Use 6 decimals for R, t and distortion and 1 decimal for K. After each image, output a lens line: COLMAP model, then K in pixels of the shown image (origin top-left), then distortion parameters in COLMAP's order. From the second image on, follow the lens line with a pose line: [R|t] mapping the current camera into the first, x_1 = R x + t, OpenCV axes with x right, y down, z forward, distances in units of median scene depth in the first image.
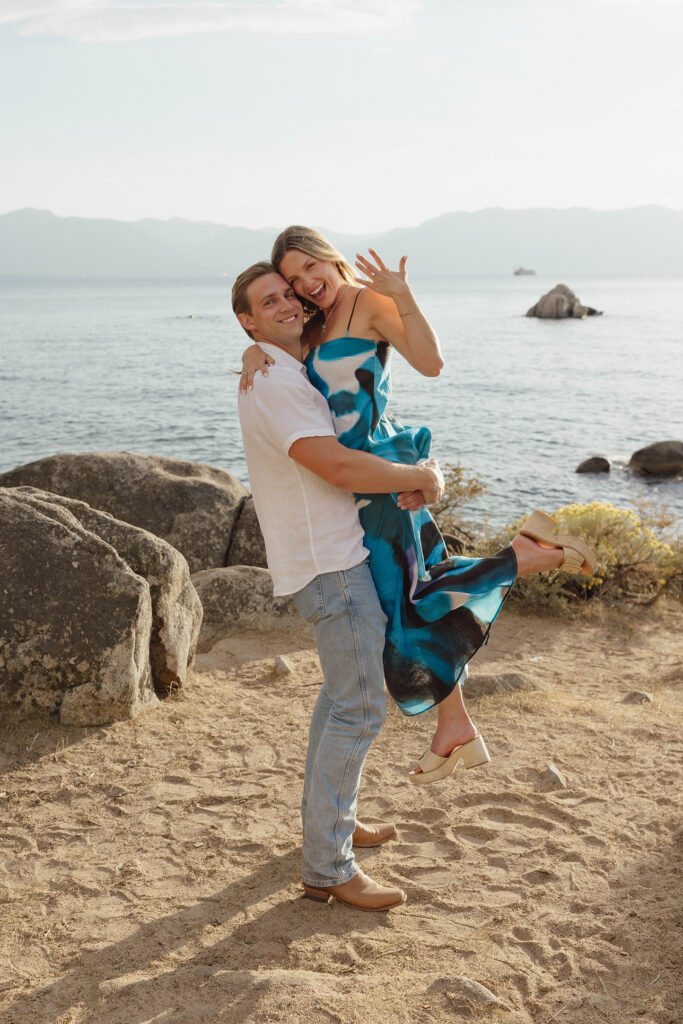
lens RADIAL K [[1079.3, 0, 325.4], [0, 1079.3, 463.4], [0, 0, 1]] dist [0.011242, -0.003695]
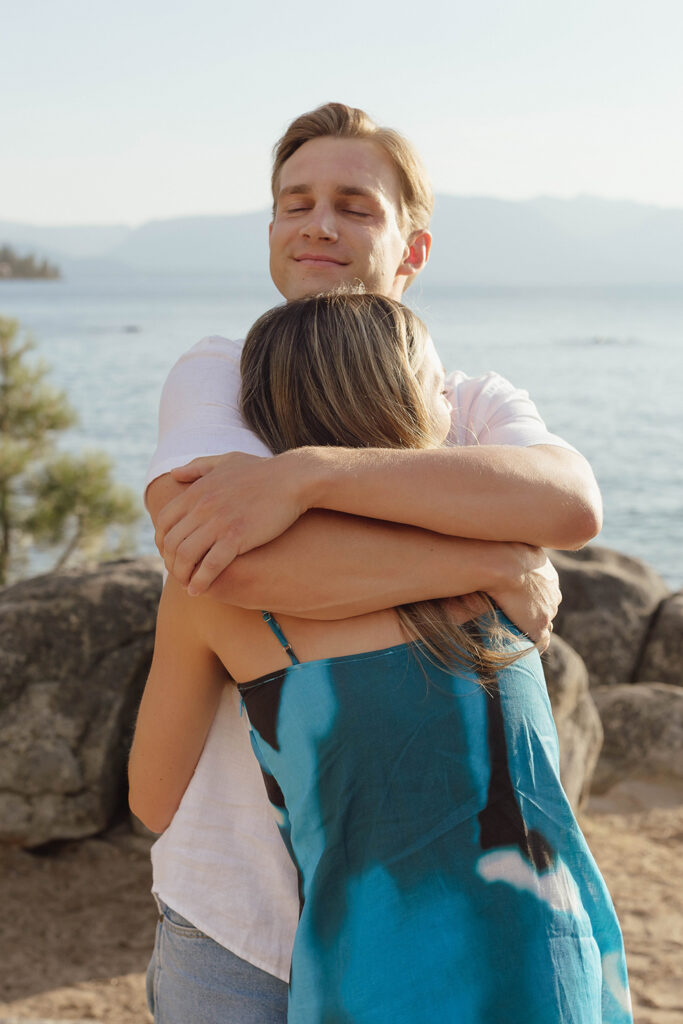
lens RADIAL K [[1584.7, 0, 391.3], [0, 1584.7, 553.2], [0, 0, 1]] dist [-0.018621, 0.087346]
pose [[0.968565, 0.055892, -0.242401, 0.004652], [-0.055995, 0.998410, 0.006467, 0.008544], [0.242377, 0.007310, 0.970155, -0.093396]]
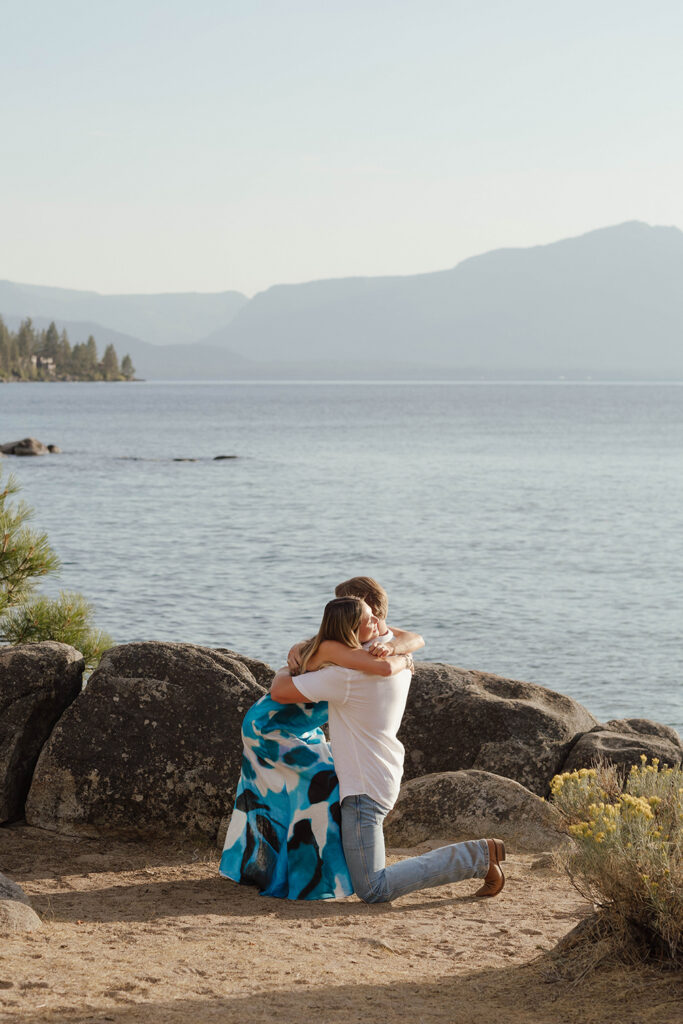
lens RADIAL K [[2547.1, 0, 362.0], [0, 2547.1, 515.3], [0, 0, 1]] dist [-0.010435, 0.057407]
pose [[0.934044, 0.031420, -0.355773, 0.609682], [-0.072665, 0.992006, -0.103165, 0.114932], [0.349687, 0.122213, 0.928861, -1.075740]]
